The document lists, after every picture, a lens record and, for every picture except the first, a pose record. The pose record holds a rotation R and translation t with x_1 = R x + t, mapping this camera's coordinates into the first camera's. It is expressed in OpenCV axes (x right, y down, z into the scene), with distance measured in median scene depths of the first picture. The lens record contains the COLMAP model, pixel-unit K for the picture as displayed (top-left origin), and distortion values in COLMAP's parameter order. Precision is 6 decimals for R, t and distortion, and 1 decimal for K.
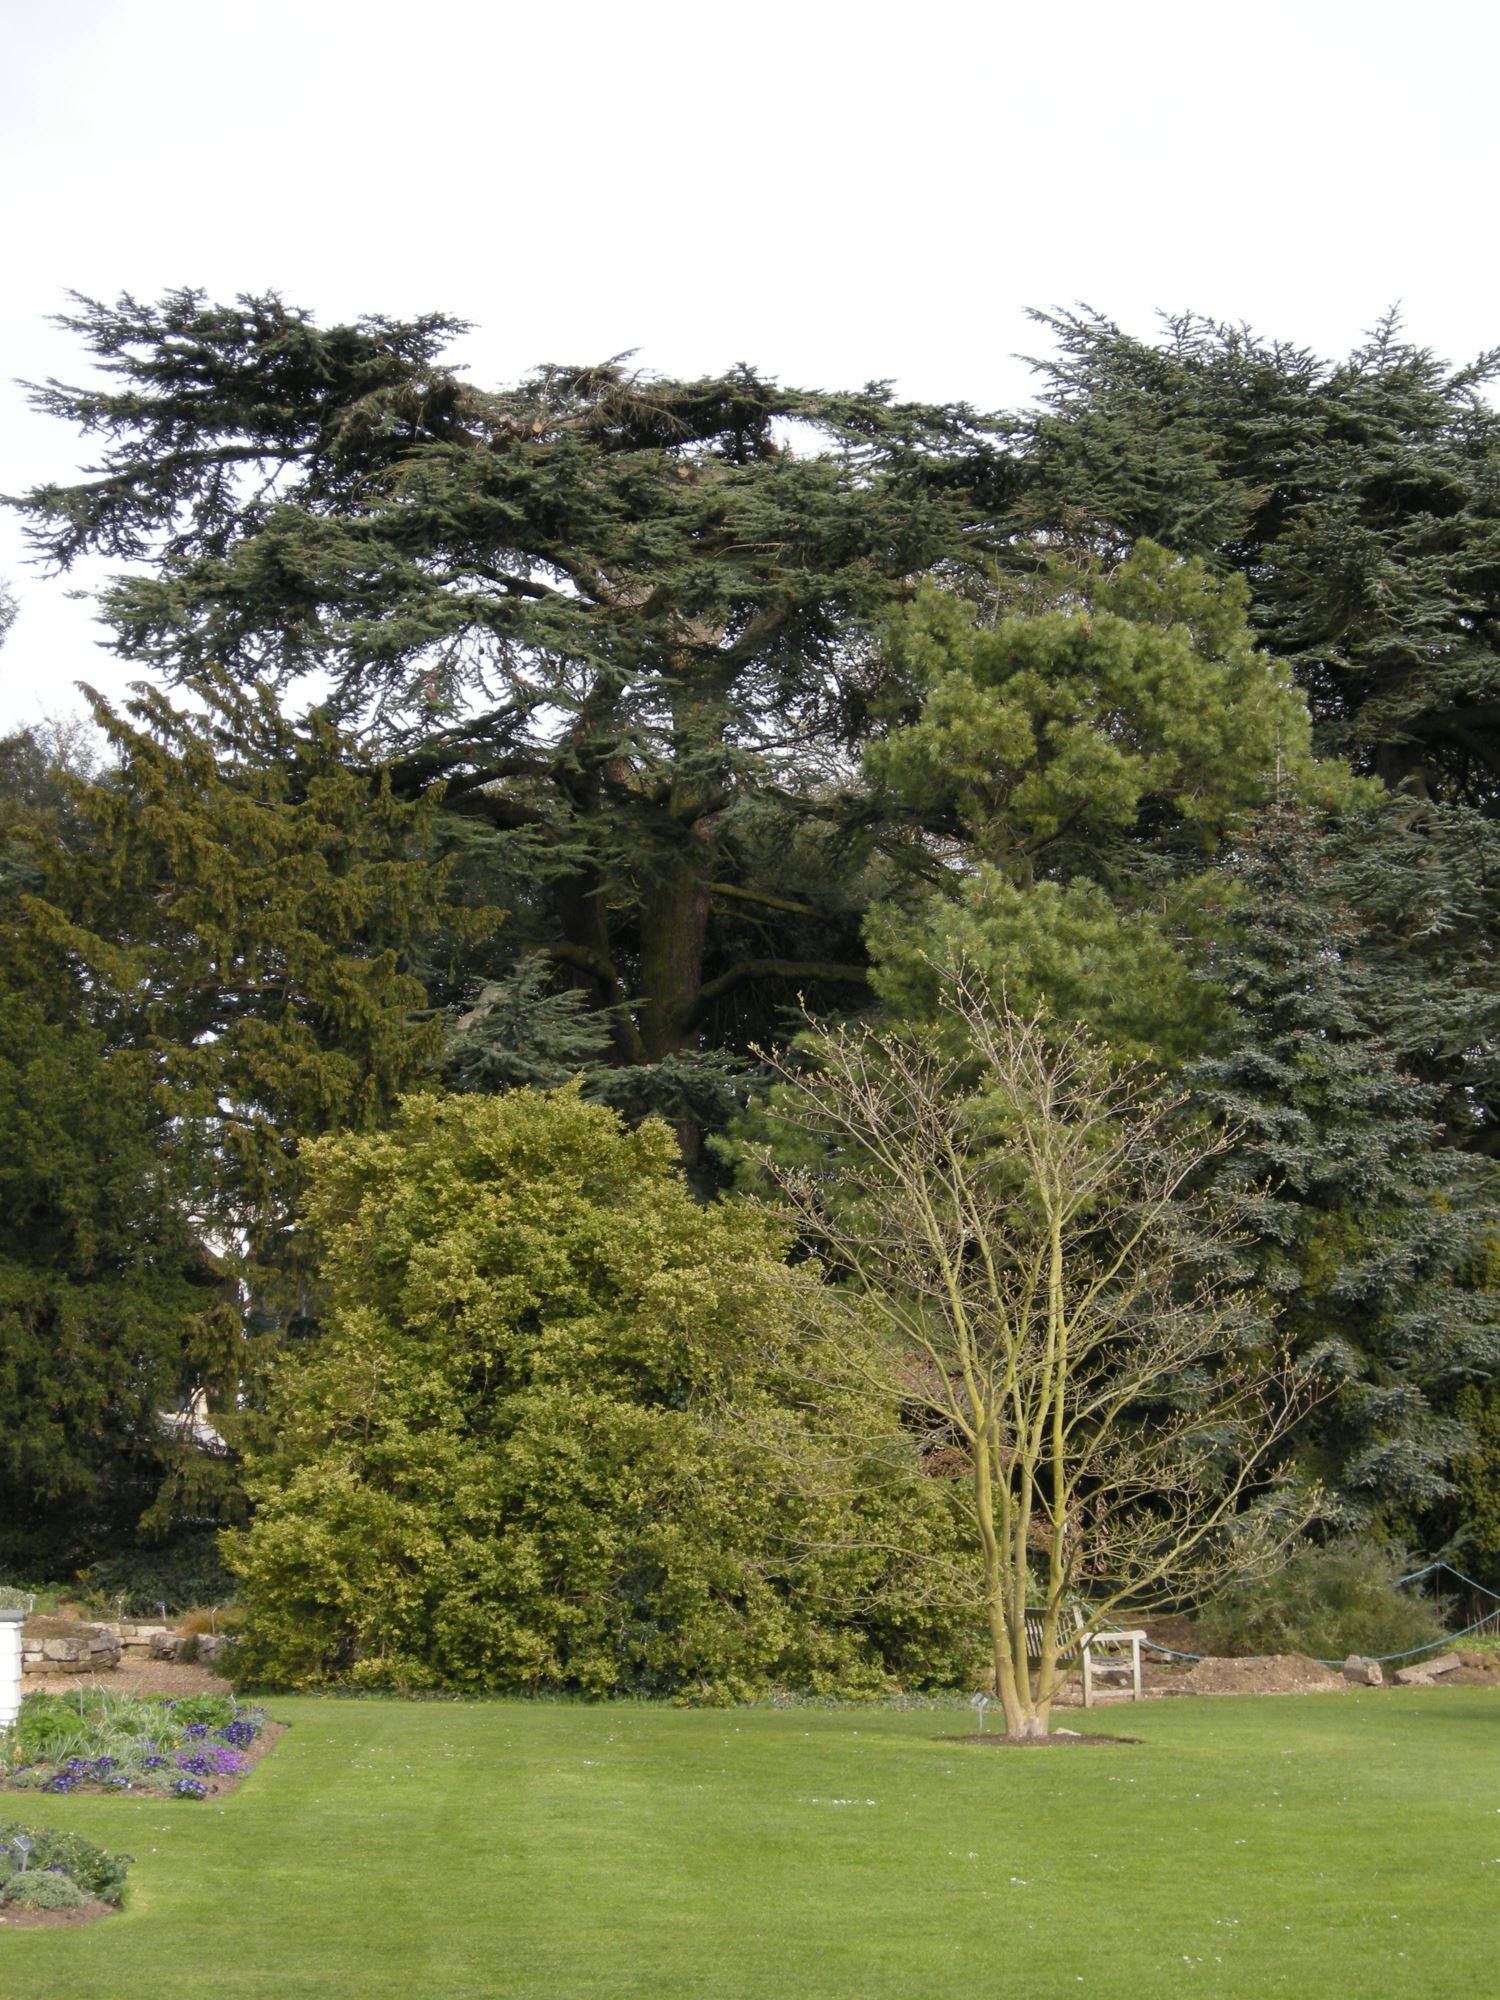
lens RADIAL K [[5080.7, 0, 749.9], [0, 5080.7, 1001.1], [0, 0, 1]] dist [0.070274, 0.000000]
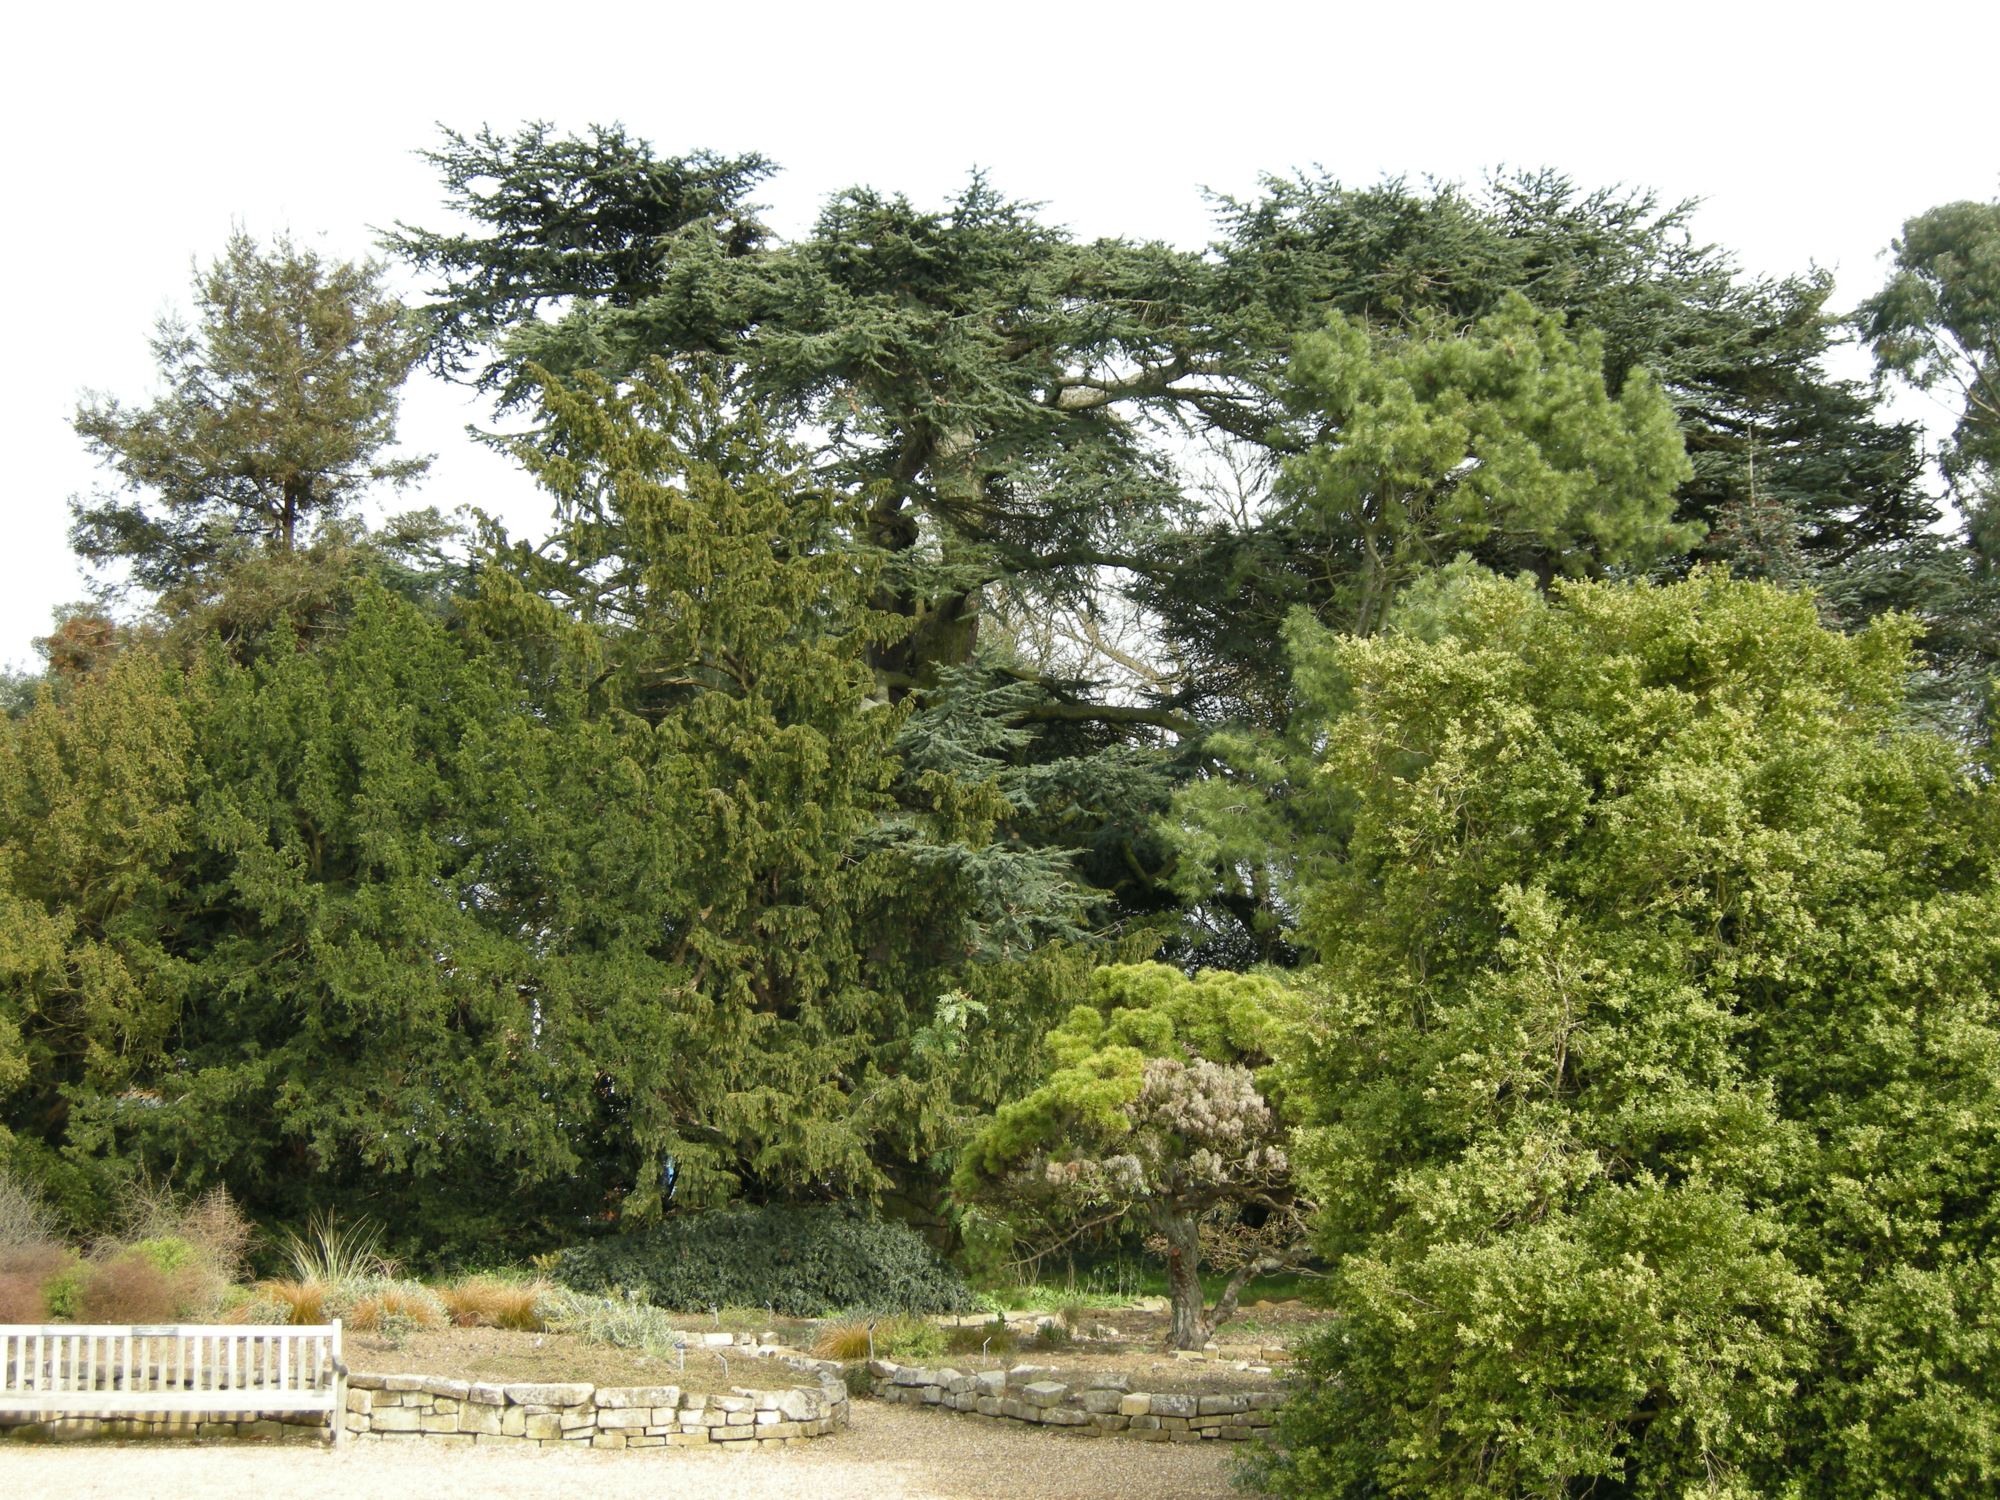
lens RADIAL K [[2724.1, 0, 1000.6], [0, 2724.1, 749.0], [0, 0, 1]] dist [-0.083068, 0.000000]
pose [[0.985034, 0.022698, 0.170858, -0.108343], [-0.013299, 0.998344, -0.055959, 0.034993], [-0.171845, 0.052849, 0.983705, 0.382620]]
